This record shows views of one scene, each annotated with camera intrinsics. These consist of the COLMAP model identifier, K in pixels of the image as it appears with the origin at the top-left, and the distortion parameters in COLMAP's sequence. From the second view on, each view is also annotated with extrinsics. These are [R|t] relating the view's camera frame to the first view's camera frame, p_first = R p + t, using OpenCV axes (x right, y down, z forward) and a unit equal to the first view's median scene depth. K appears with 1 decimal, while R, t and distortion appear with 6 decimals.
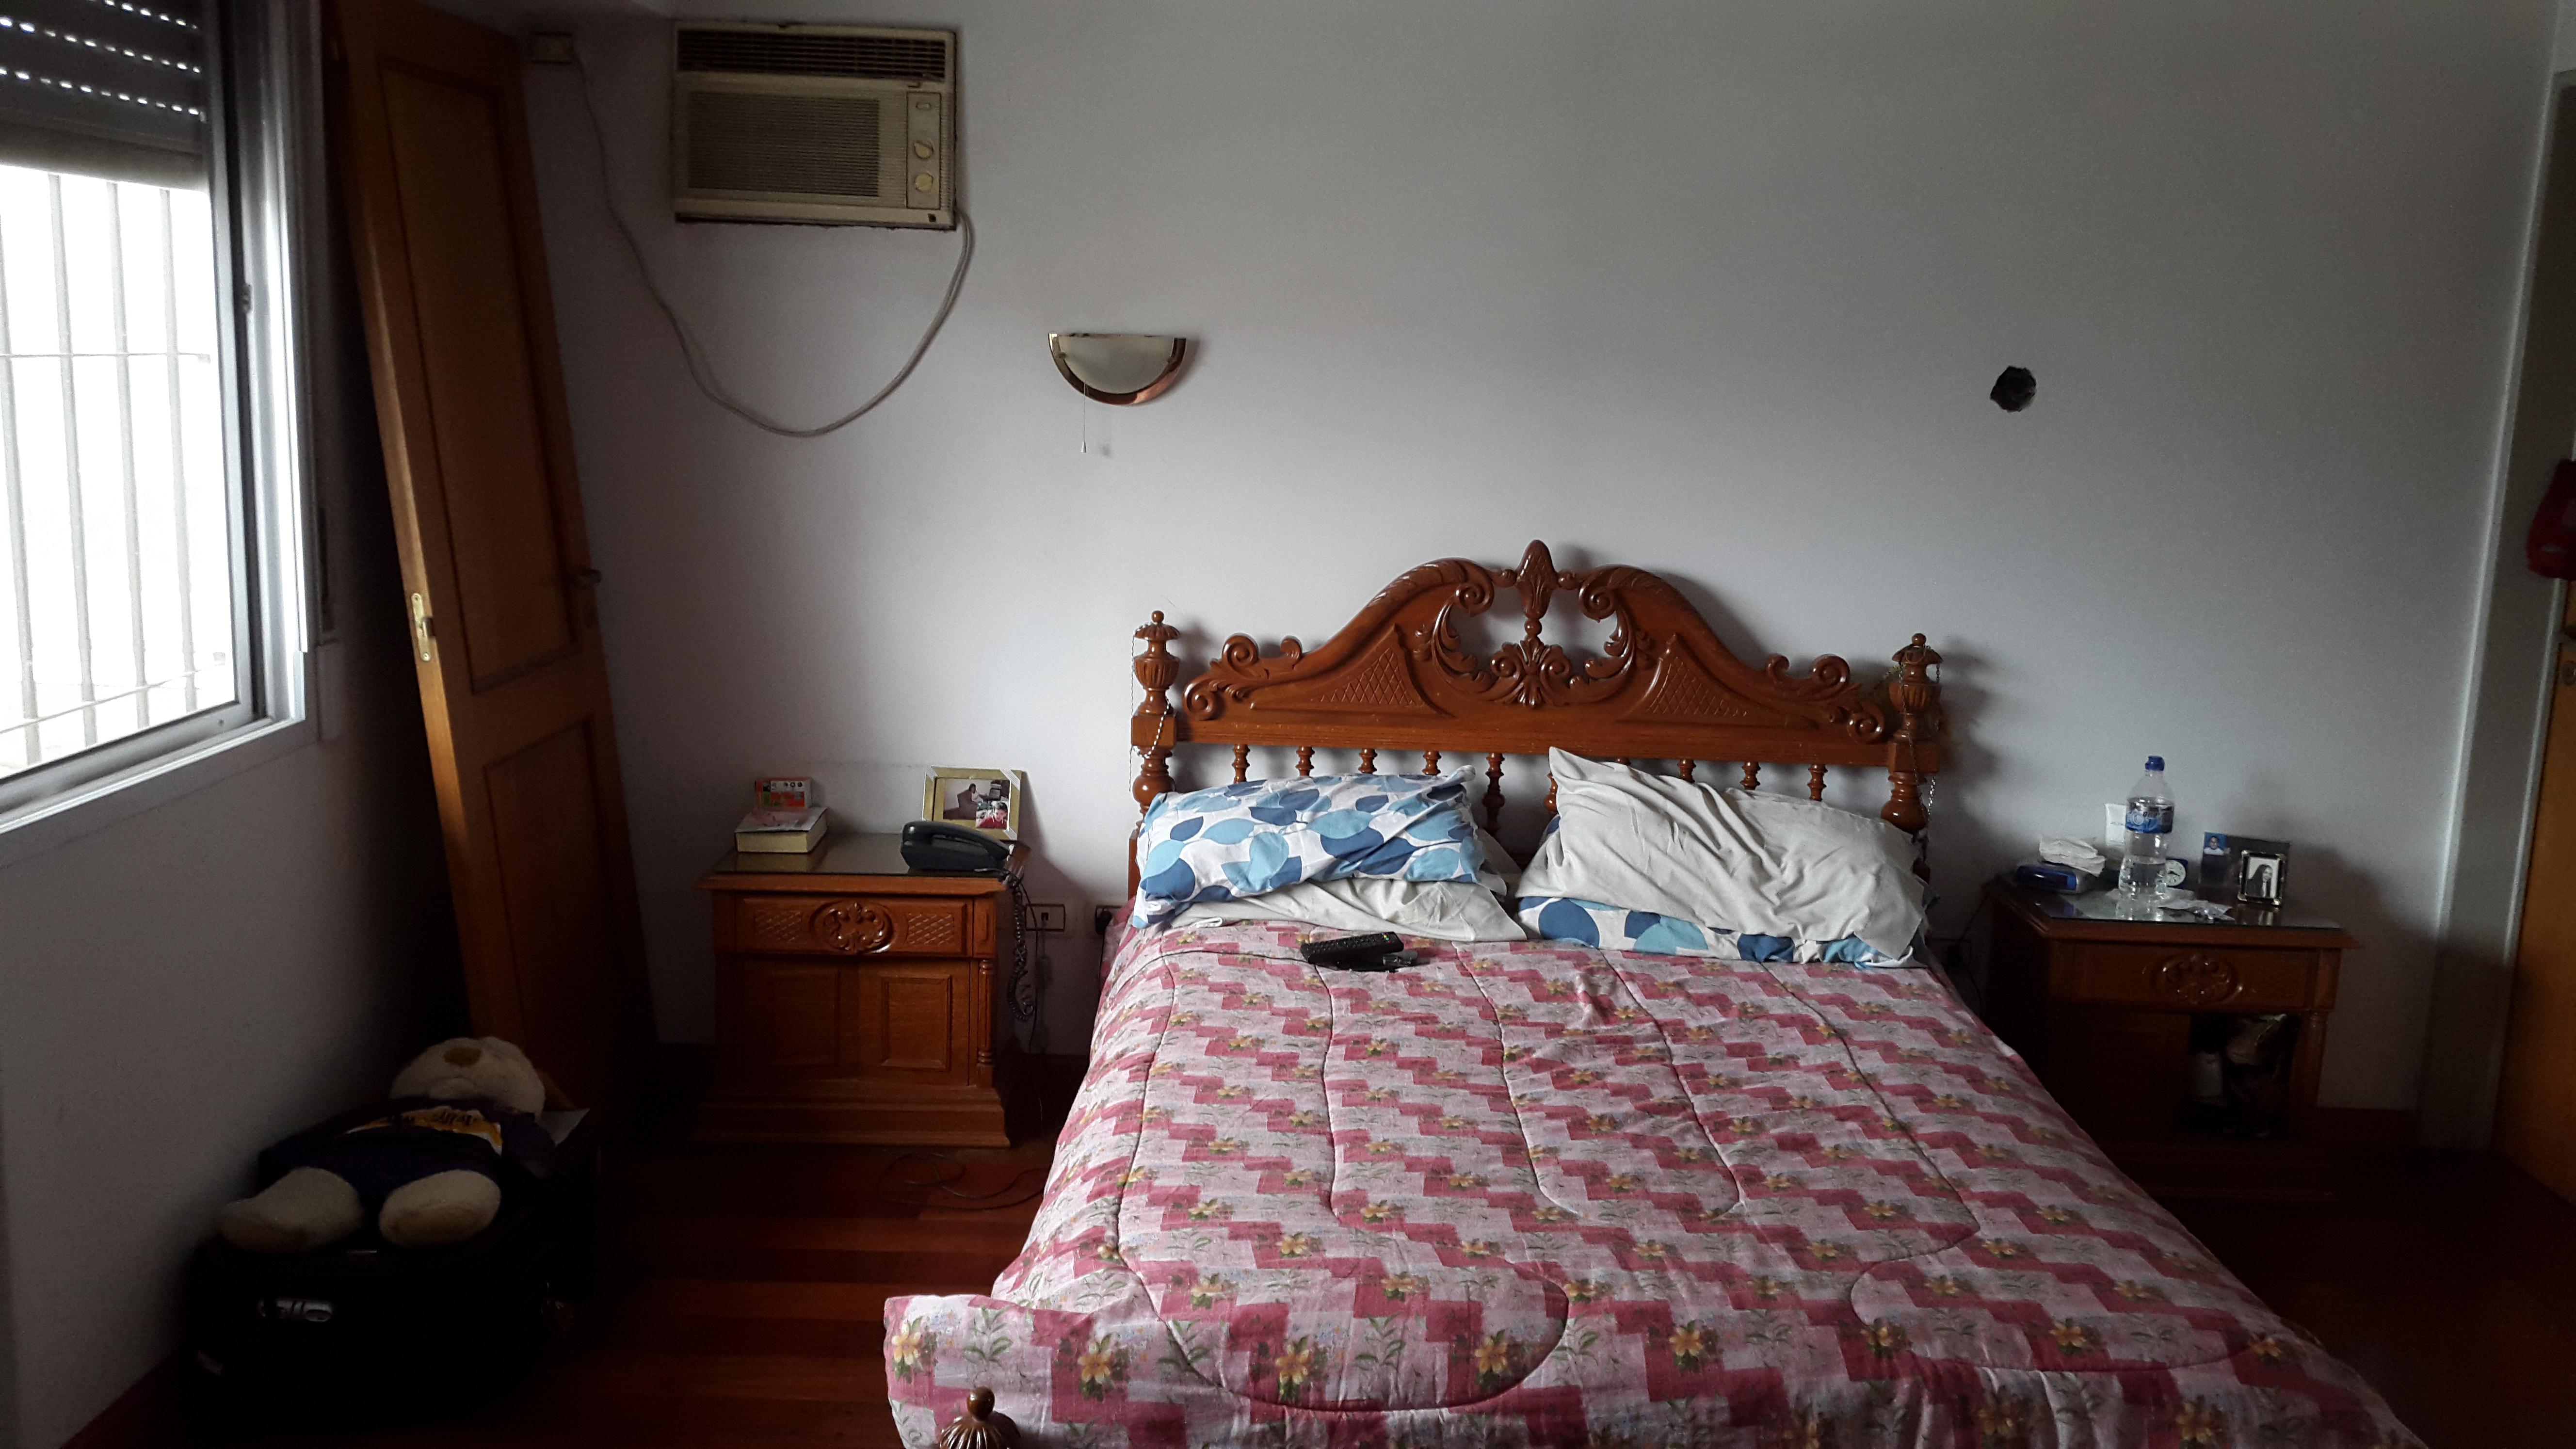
lens RADIAL K [[2143.0, 0, 1280.1], [0, 2143.0, 733.0], [0, 0, 1]] dist [0.077672, -0.010149]
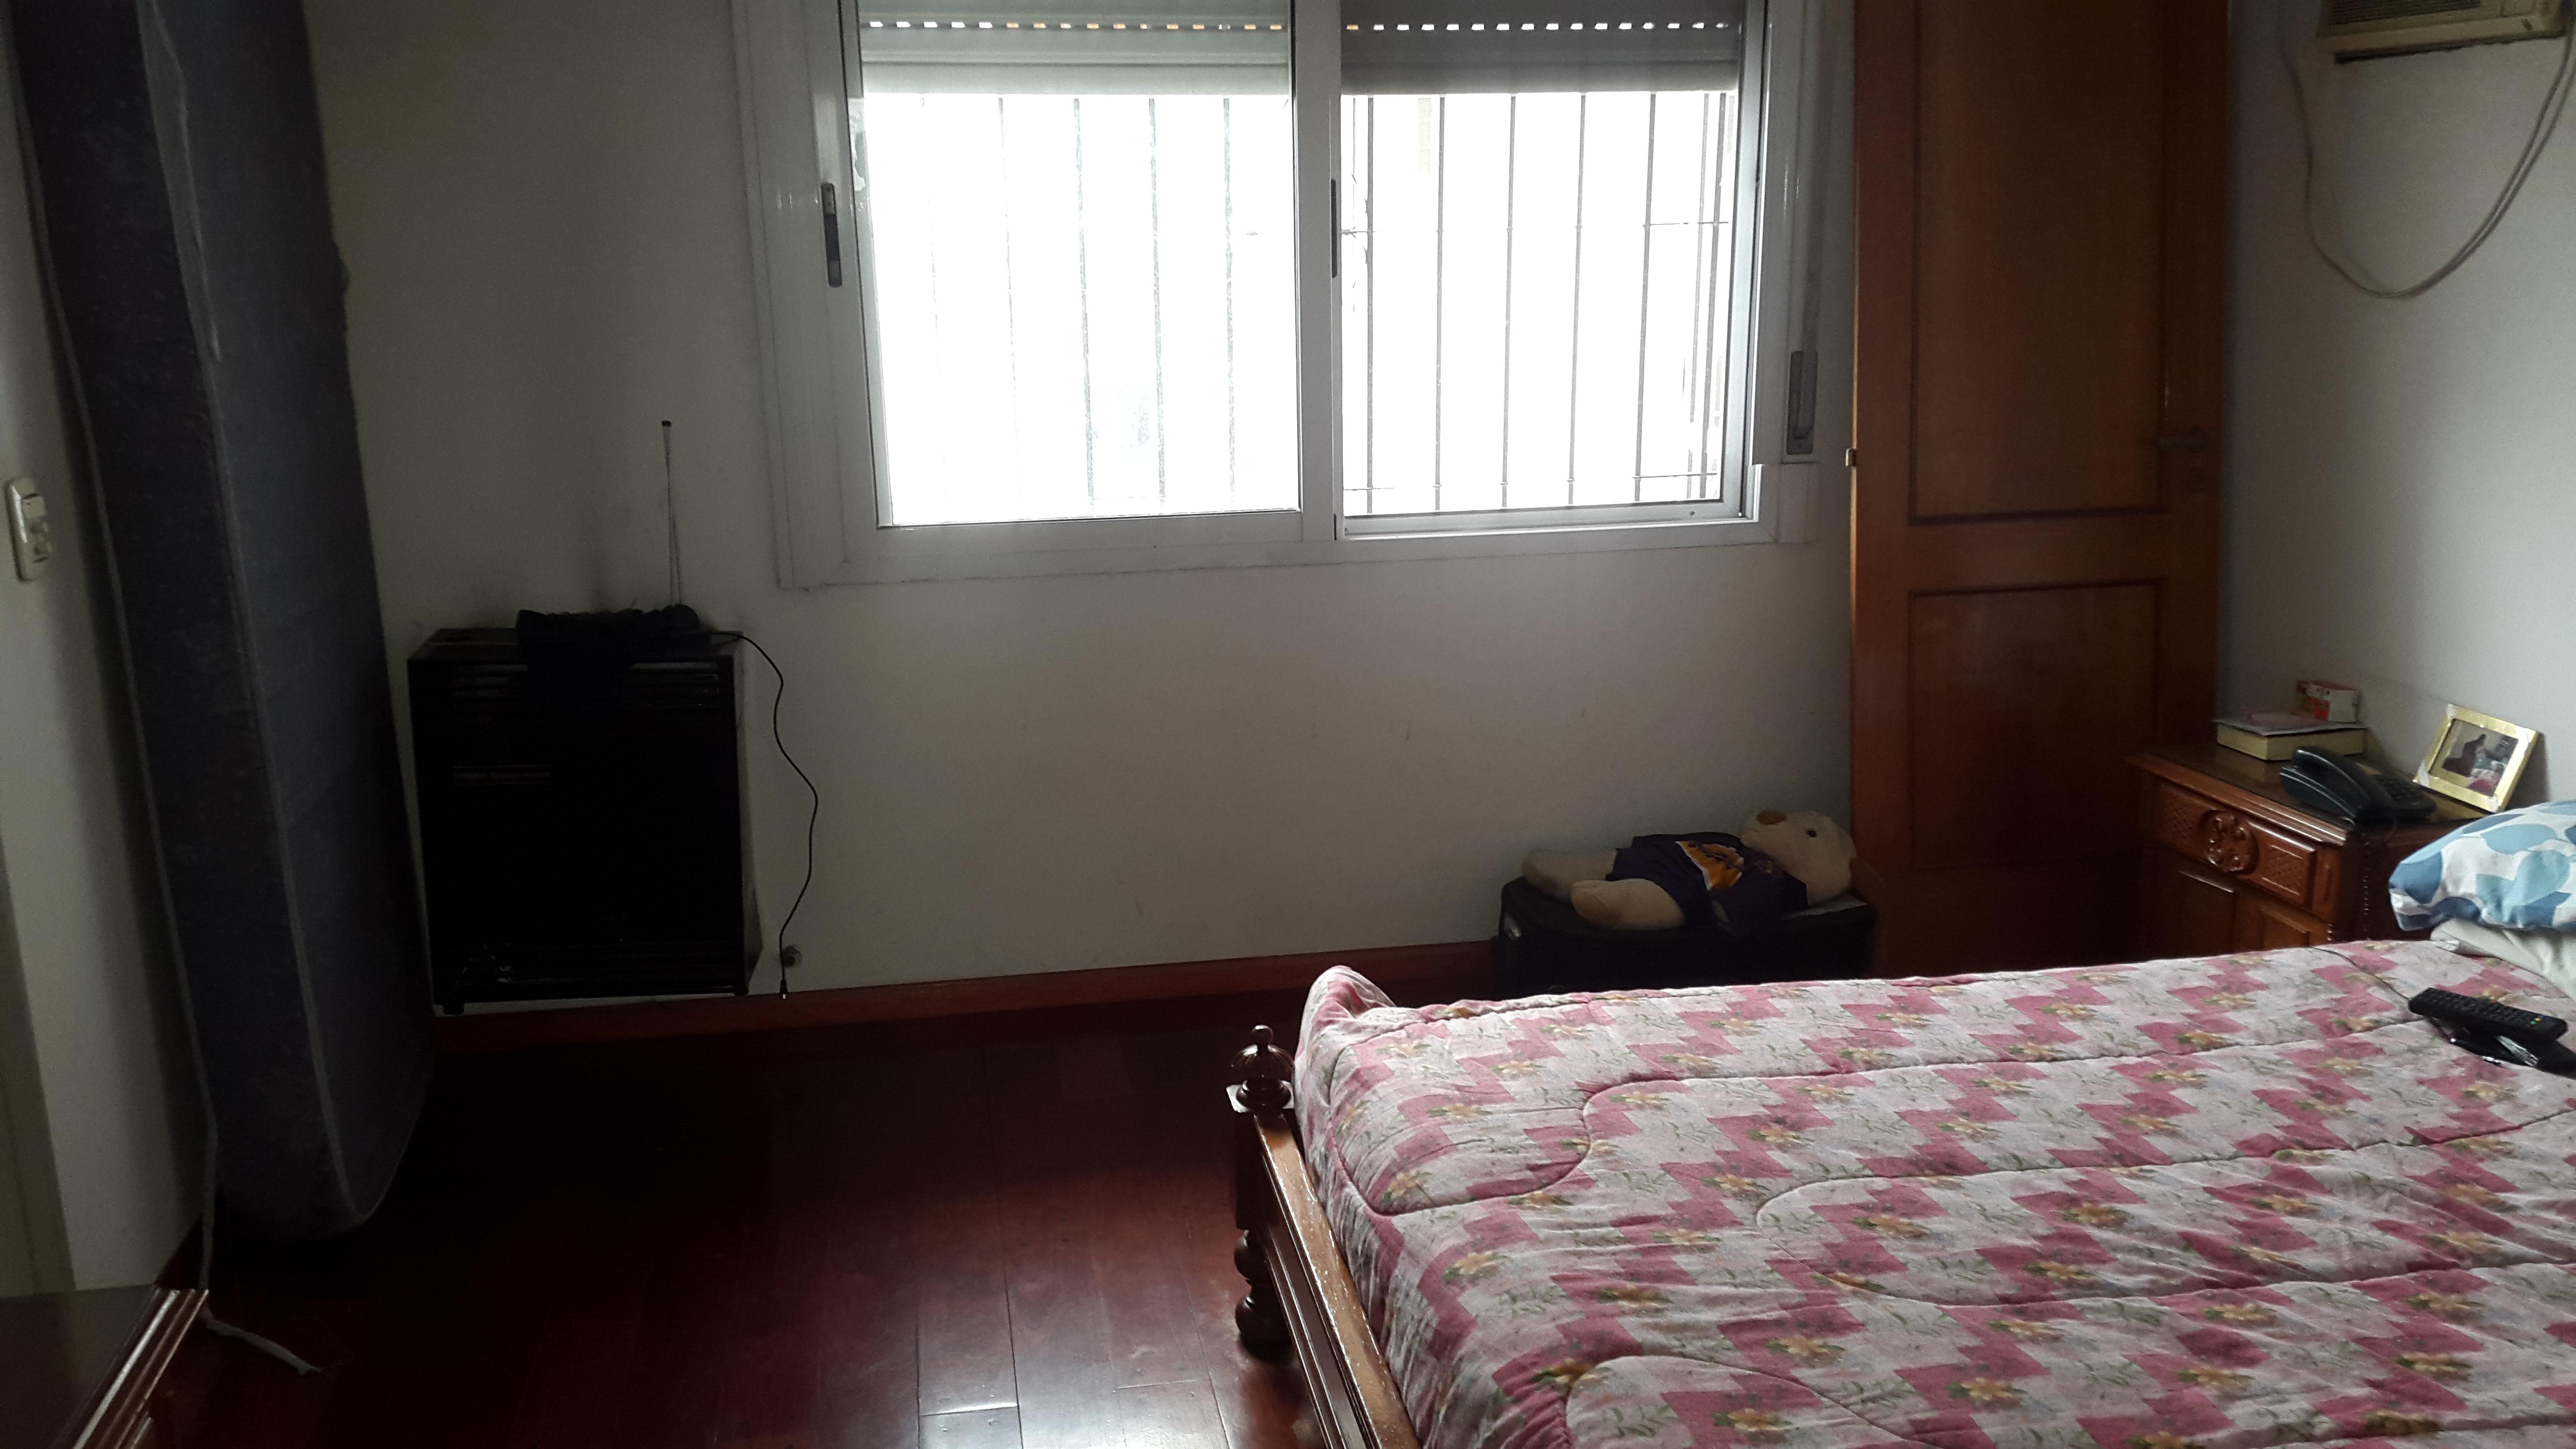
lens RADIAL K [[2143.0, 0, 1270.1], [0, 2143.0, 722.9], [0, 0, 1]] dist [0.077672, -0.010149]
pose [[0.182433, 0.201457, -0.962358, 0.627059], [-0.154477, 0.972501, 0.174296, -0.059263], [0.971007, 0.116864, 0.208537, 0.421263]]
